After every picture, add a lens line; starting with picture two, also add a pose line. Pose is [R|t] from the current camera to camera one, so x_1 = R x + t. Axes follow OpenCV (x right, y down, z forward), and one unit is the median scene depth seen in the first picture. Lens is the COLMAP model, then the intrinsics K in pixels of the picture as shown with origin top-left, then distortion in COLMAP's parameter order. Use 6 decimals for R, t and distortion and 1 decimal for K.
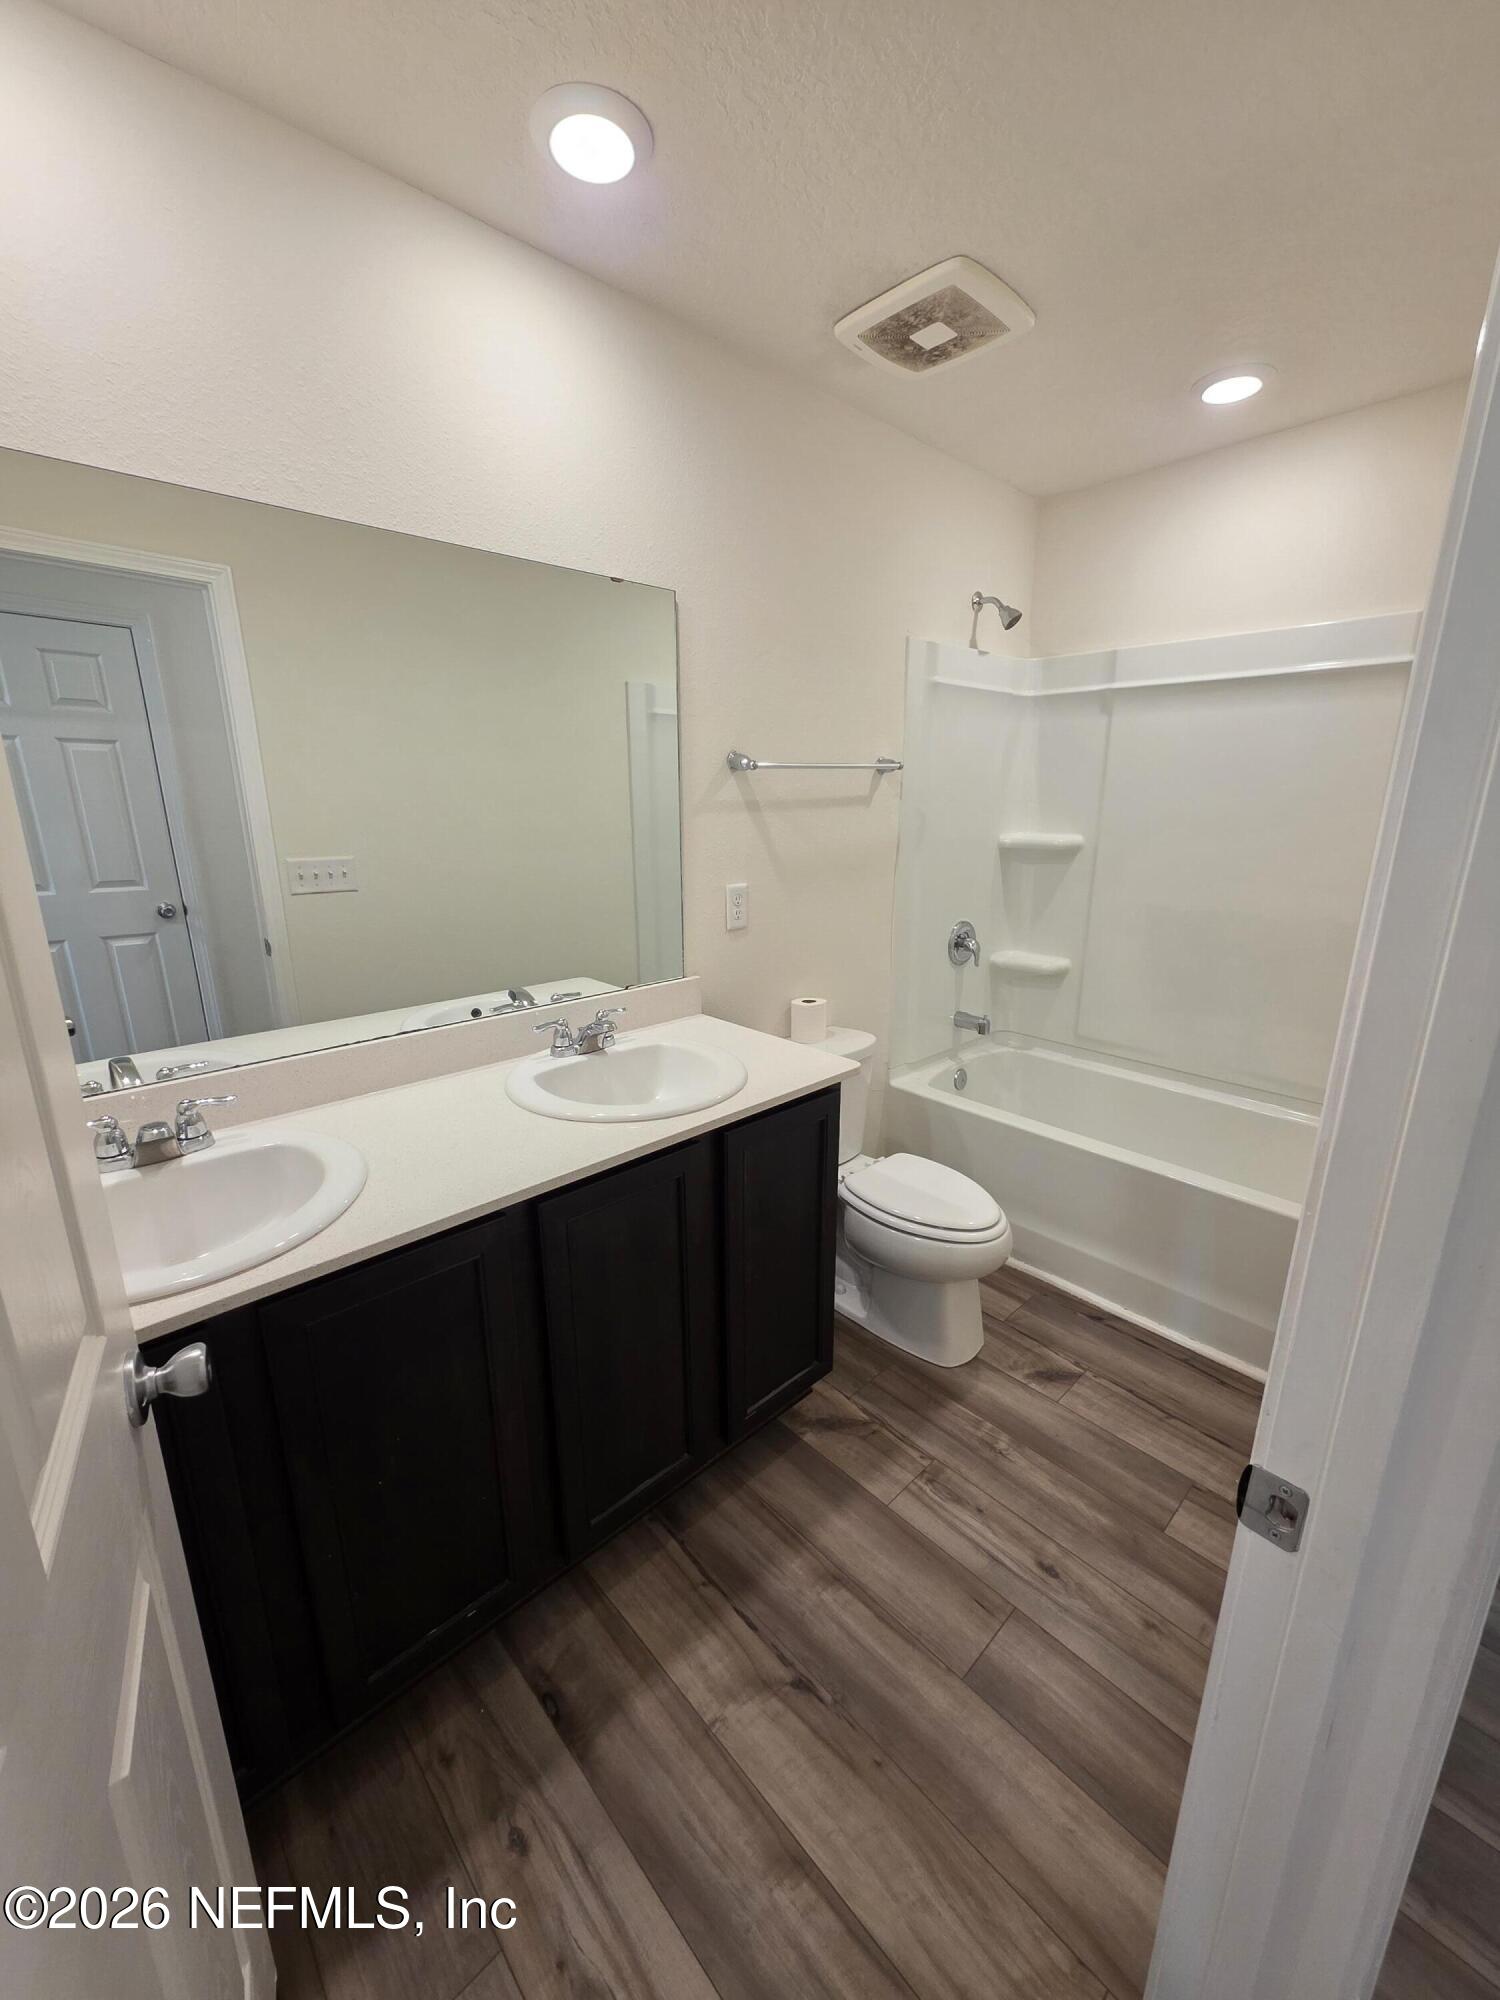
lens RADIAL K [[798.8, 0, 748.9], [0, 798.8, 1006.7], [0, 0, 1]] dist [0.003222, 0.000337]
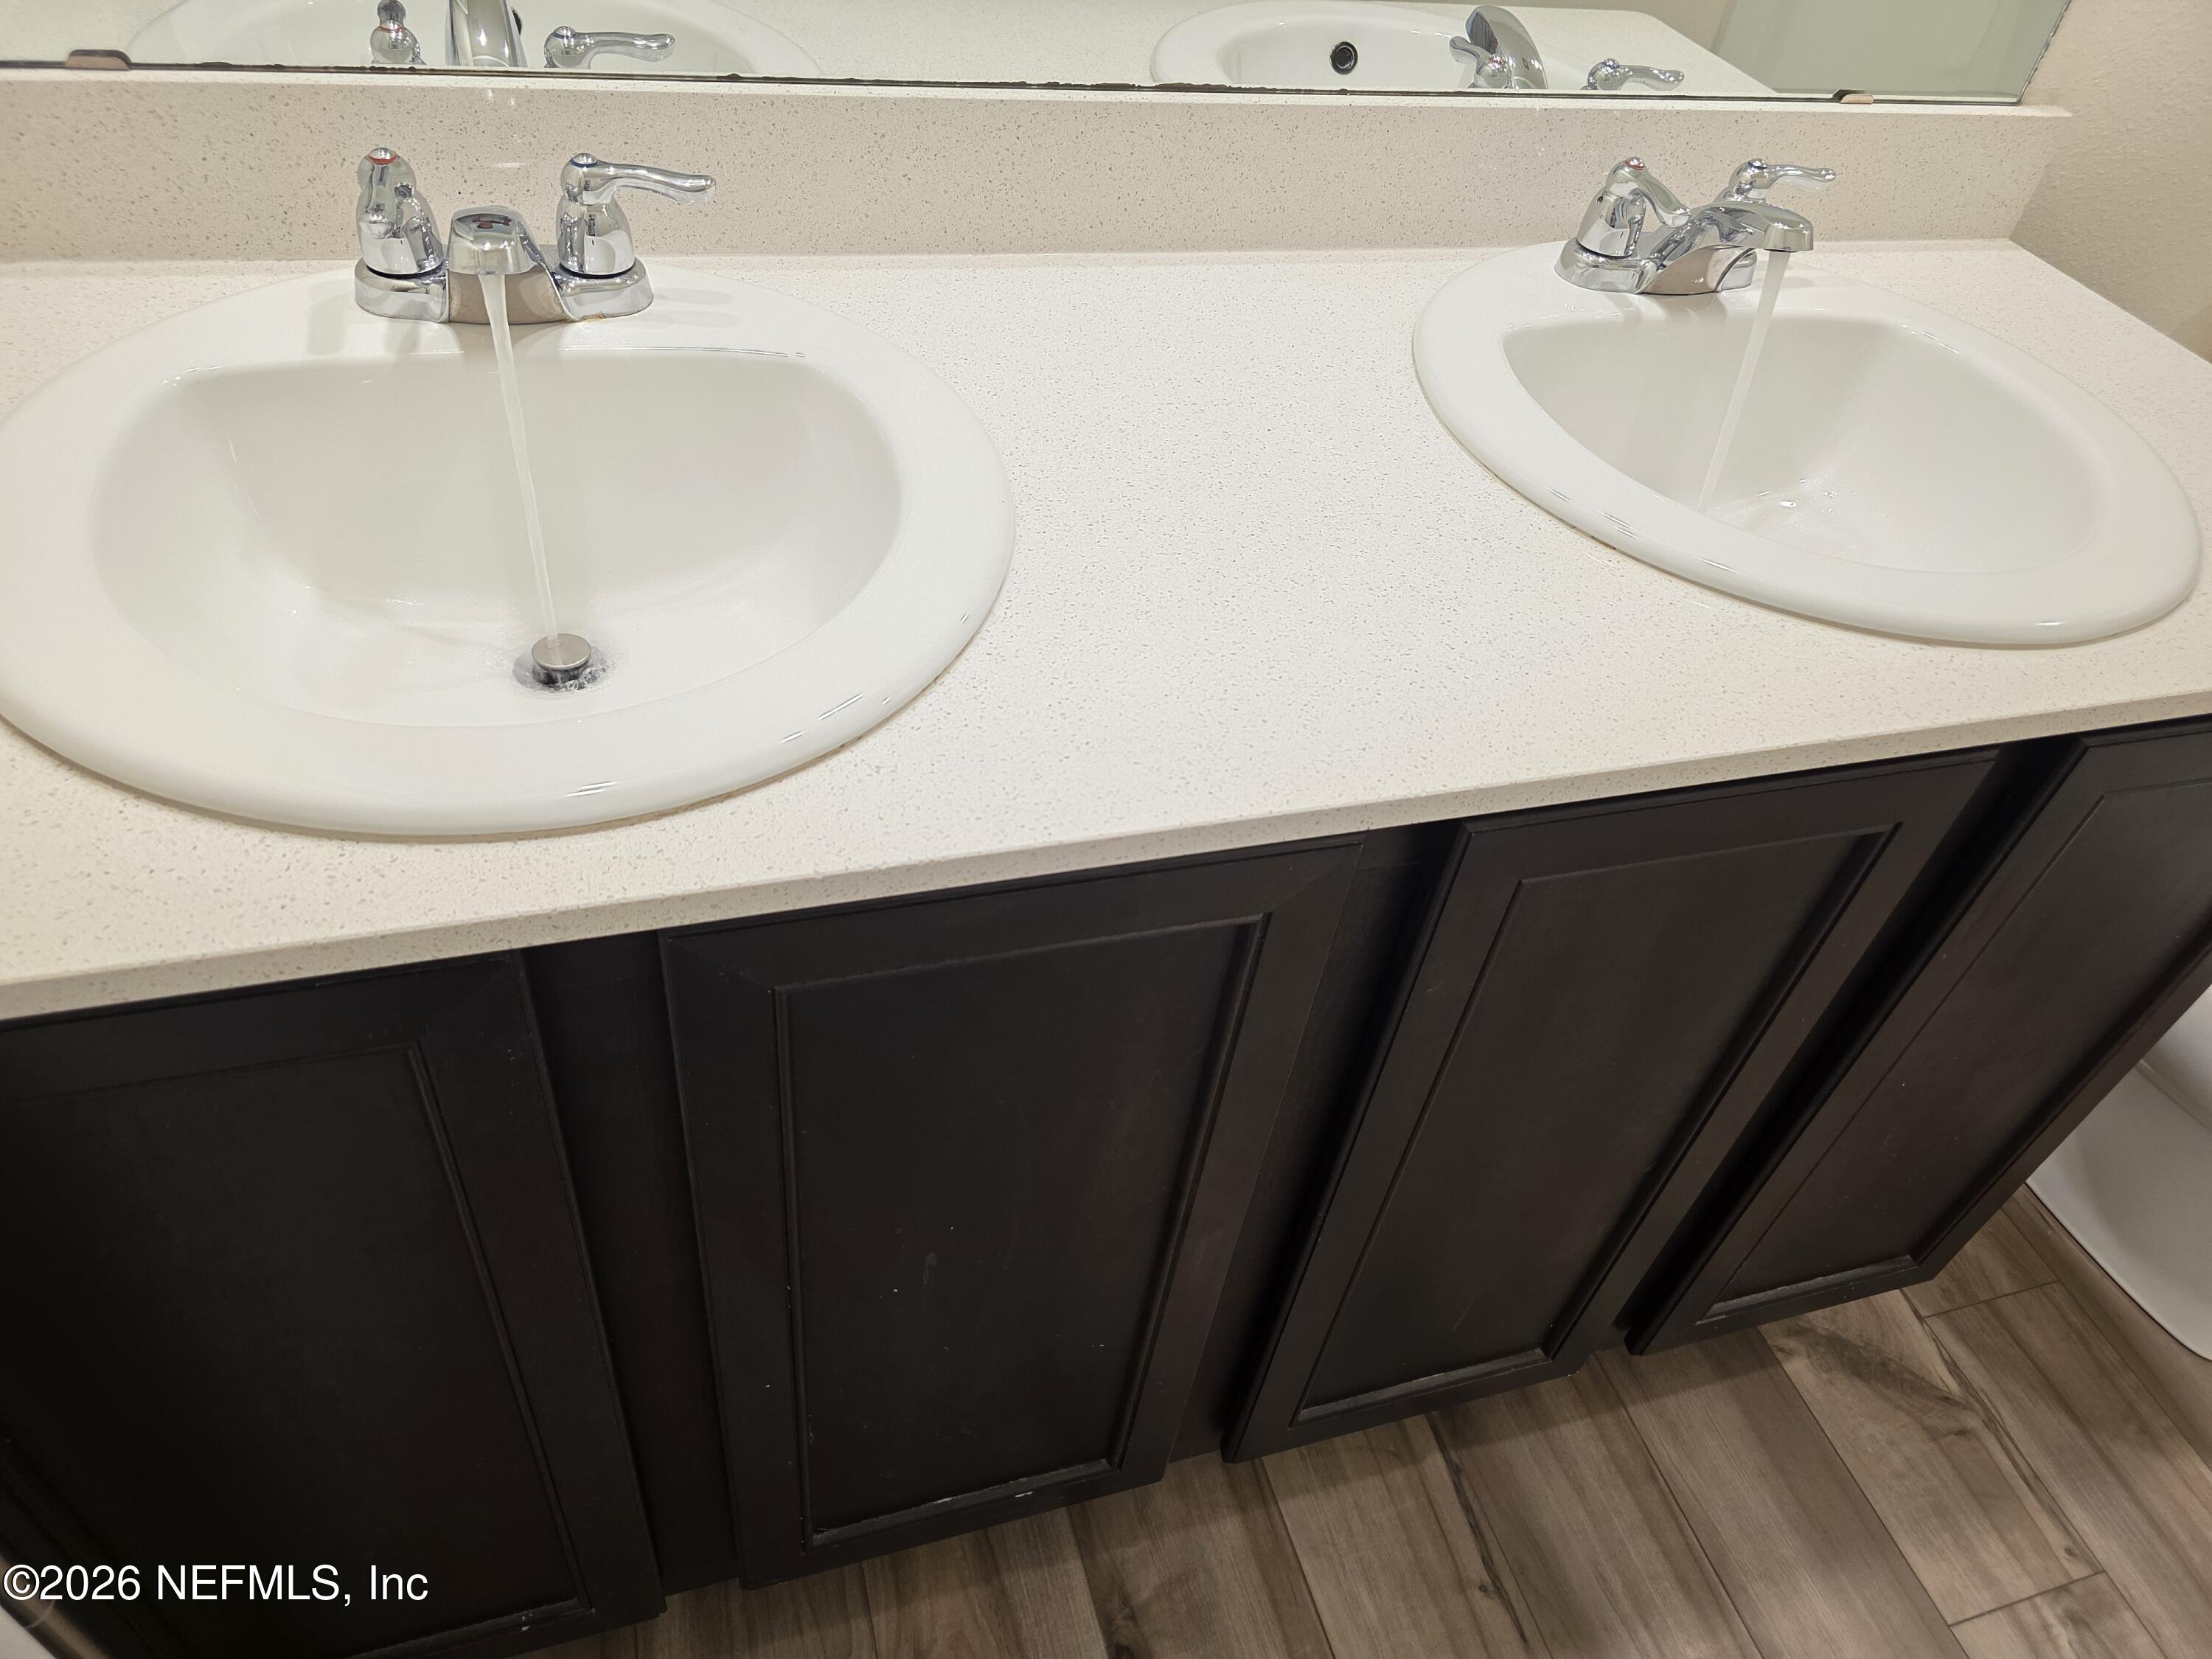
lens RADIAL K [[1471.9, 0, 1106.8], [0, 1471.9, 823.9], [0, 0, 1]] dist [0.007751, -0.009601]
pose [[0.892978, 0.377555, -0.245036, -0.193127], [-0.223441, 0.844432, 0.486835, -0.000241], [0.390723, -0.379982, 0.838421, 0.361321]]
